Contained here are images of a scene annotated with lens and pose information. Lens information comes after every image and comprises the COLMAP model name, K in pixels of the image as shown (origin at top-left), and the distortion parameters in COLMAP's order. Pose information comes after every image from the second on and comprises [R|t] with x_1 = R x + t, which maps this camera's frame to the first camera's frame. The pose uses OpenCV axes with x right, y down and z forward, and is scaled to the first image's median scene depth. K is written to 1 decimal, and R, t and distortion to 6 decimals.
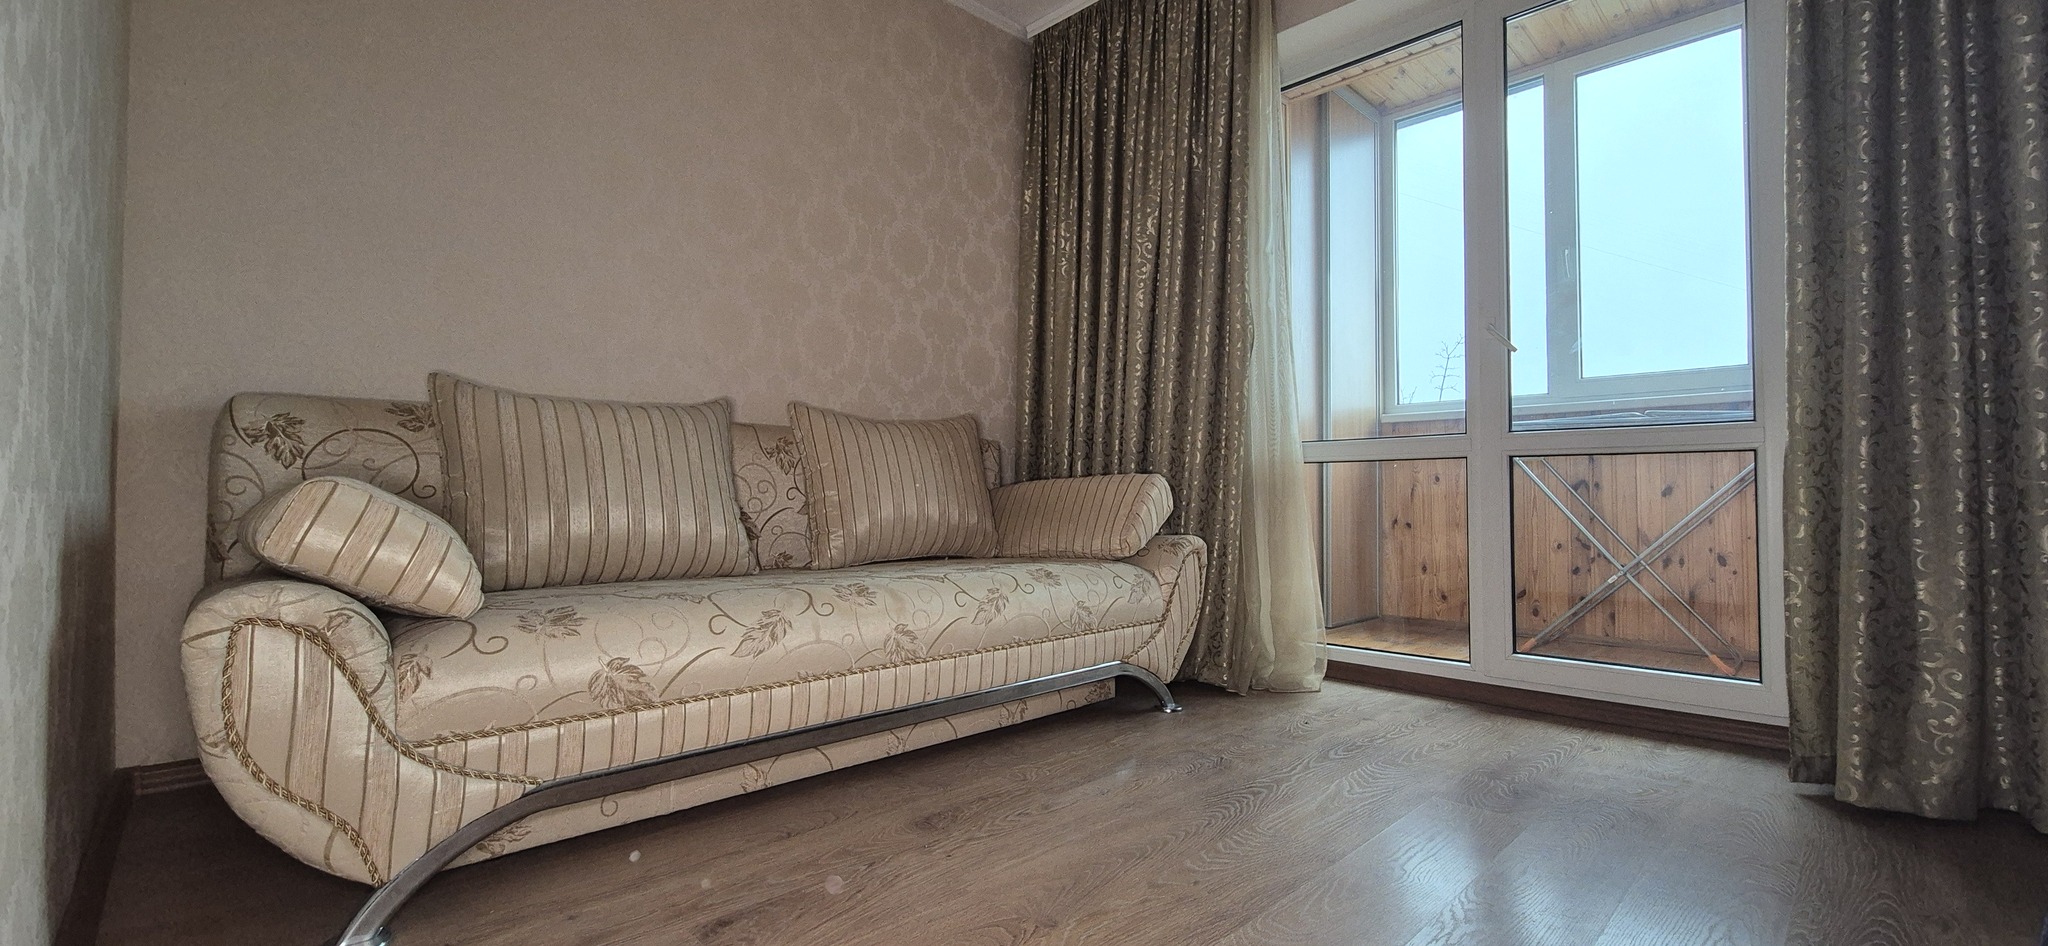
lens RADIAL K [[839.9, 0, 1031.3], [0, 839.9, 474.0], [0, 0, 1]] dist [-0.002281, 0.001018]
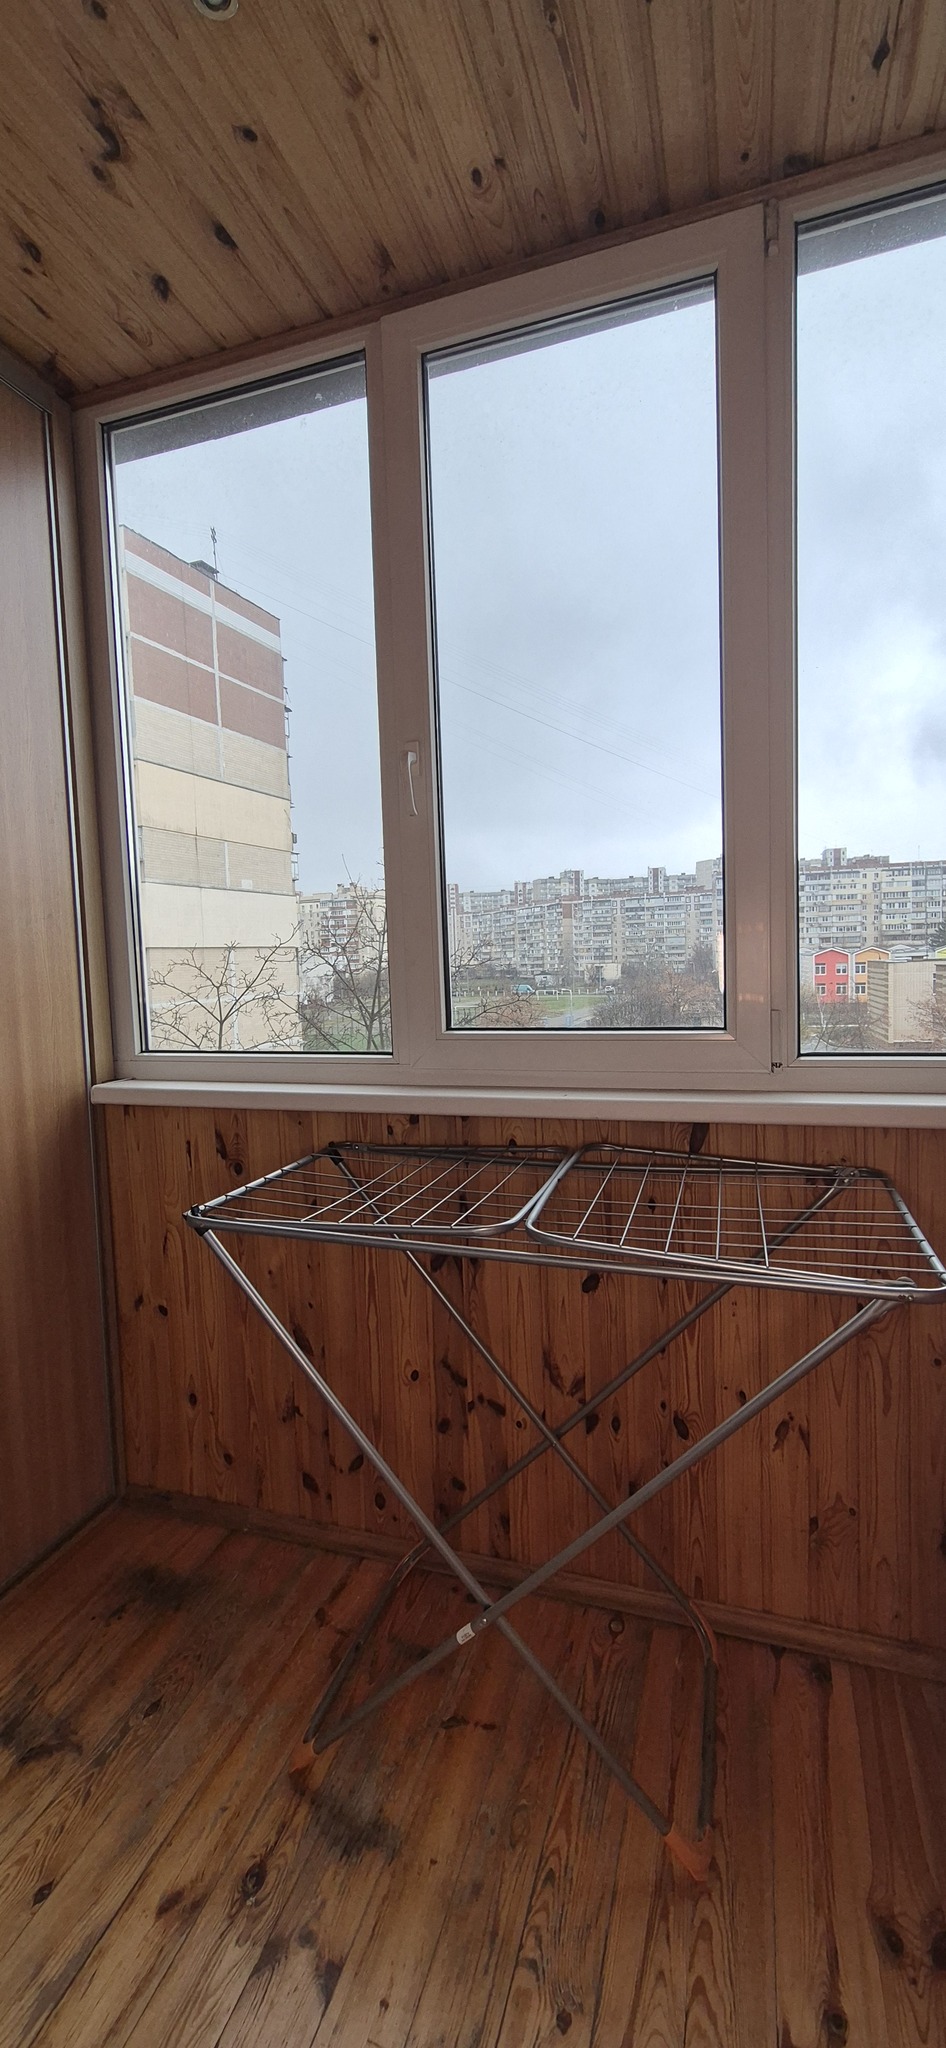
lens RADIAL K [[839.9, 0, 474.4], [0, 839.9, 1017.9], [0, 0, 1]] dist [-0.002281, 0.001018]
pose [[0.891932, -0.066062, 0.447317, 0.591429], [0.023650, 0.994731, 0.099751, -0.218098], [-0.451550, -0.078392, 0.888795, 0.736506]]
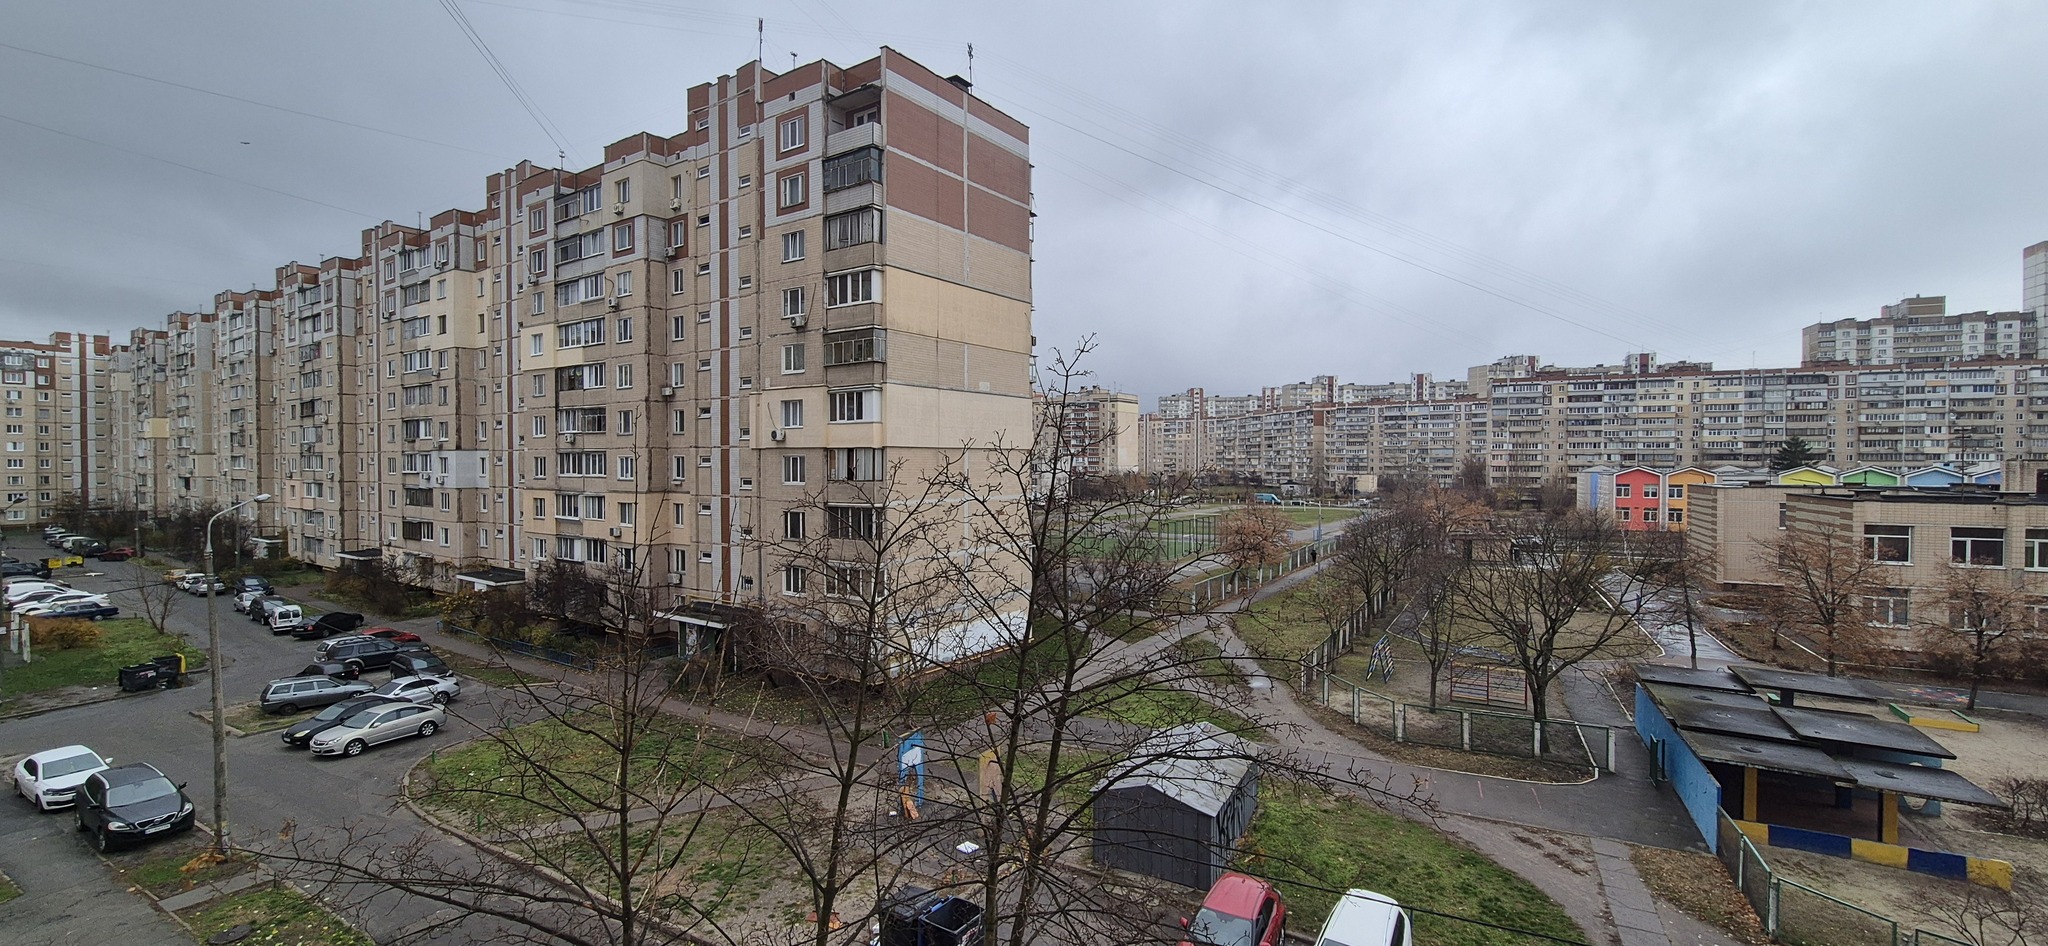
lens RADIAL K [[839.9, 0, 1015.8], [0, 839.9, 480.2], [0, 0, 1]] dist [-0.002281, 0.001018]
pose [[0.972917, -0.008237, 0.231010, 0.974255], [-0.003358, 0.998756, 0.049756, -0.275290], [-0.231132, -0.049185, 0.971678, 1.314008]]
